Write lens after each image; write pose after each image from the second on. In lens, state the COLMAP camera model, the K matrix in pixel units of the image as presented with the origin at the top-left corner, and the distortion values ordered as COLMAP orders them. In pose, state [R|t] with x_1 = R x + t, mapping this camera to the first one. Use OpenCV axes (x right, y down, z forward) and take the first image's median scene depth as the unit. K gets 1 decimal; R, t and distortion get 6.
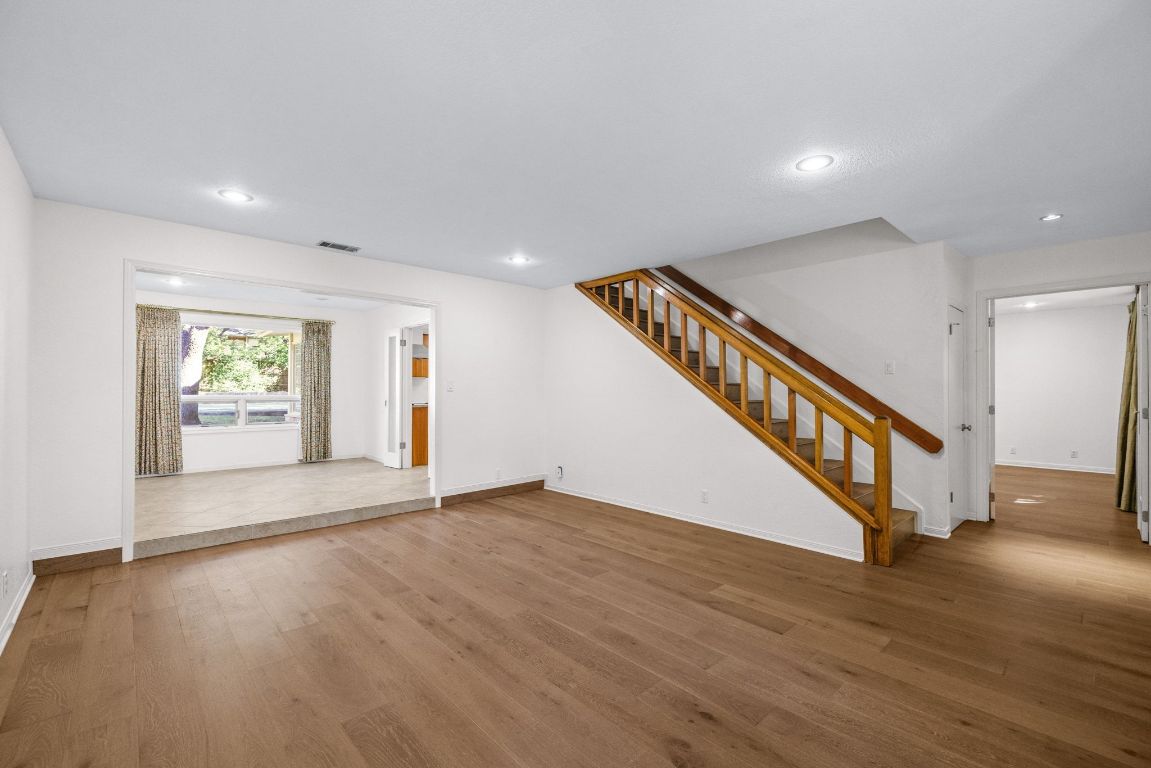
lens RADIAL K [[496.9, 0, 573.4], [0, 496.9, 389.8], [0, 0, 1]] dist [-0.002162, -0.000218]
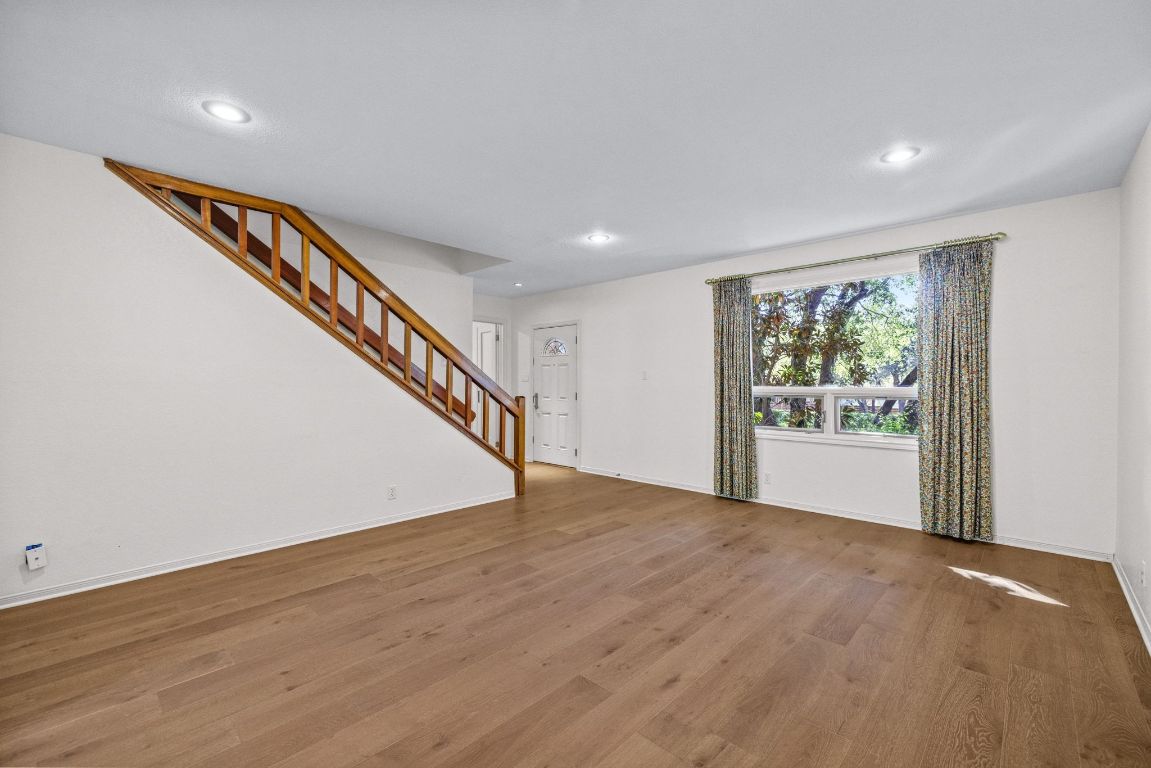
lens RADIAL K [[496.9, 0, 573.9], [0, 496.9, 379.9], [0, 0, 1]] dist [-0.002162, -0.000218]
pose [[-0.085763, 0.003064, 0.996311, -0.888647], [-0.006055, 0.999975, -0.003597, 0.009197], [-0.996297, -0.006341, -0.085743, 0.963488]]
